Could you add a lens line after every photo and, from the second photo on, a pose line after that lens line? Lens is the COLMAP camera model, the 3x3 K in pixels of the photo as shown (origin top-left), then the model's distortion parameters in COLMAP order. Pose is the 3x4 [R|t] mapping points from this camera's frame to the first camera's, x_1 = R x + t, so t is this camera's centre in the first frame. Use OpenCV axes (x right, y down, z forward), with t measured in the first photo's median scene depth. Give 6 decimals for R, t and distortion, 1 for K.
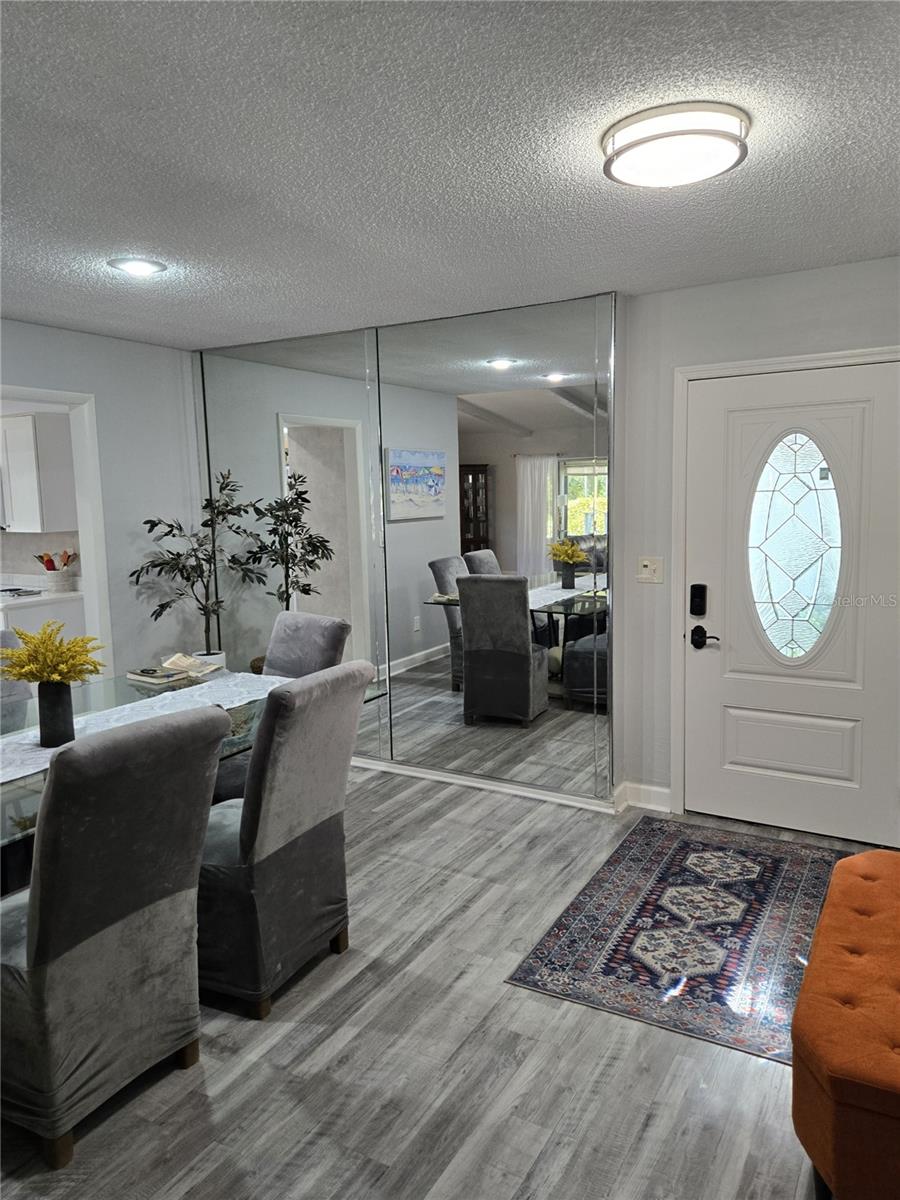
lens RADIAL K [[825.4, 0, 450.0], [0, 825.4, 600.0], [0, 0, 1]] dist [0.027637, -0.080157]
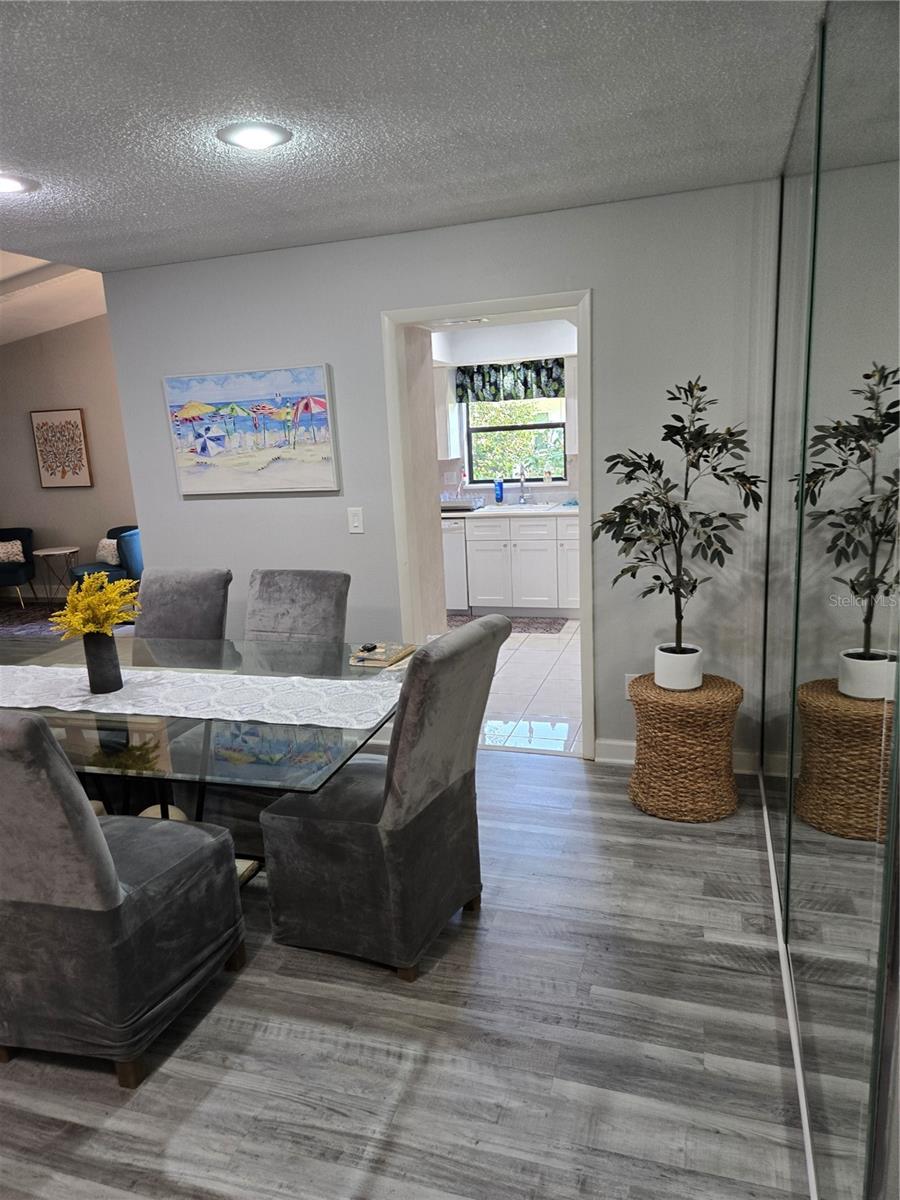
lens RADIAL K [[807.0, 0, 453.9], [0, 807.0, 602.8], [0, 0, 1]] dist [0.084387, -0.075591]
pose [[0.219449, 0.210354, -0.952677, 0.386922], [-0.089280, 0.976712, 0.195095, -0.111399], [0.971530, 0.042241, 0.233119, 0.798453]]
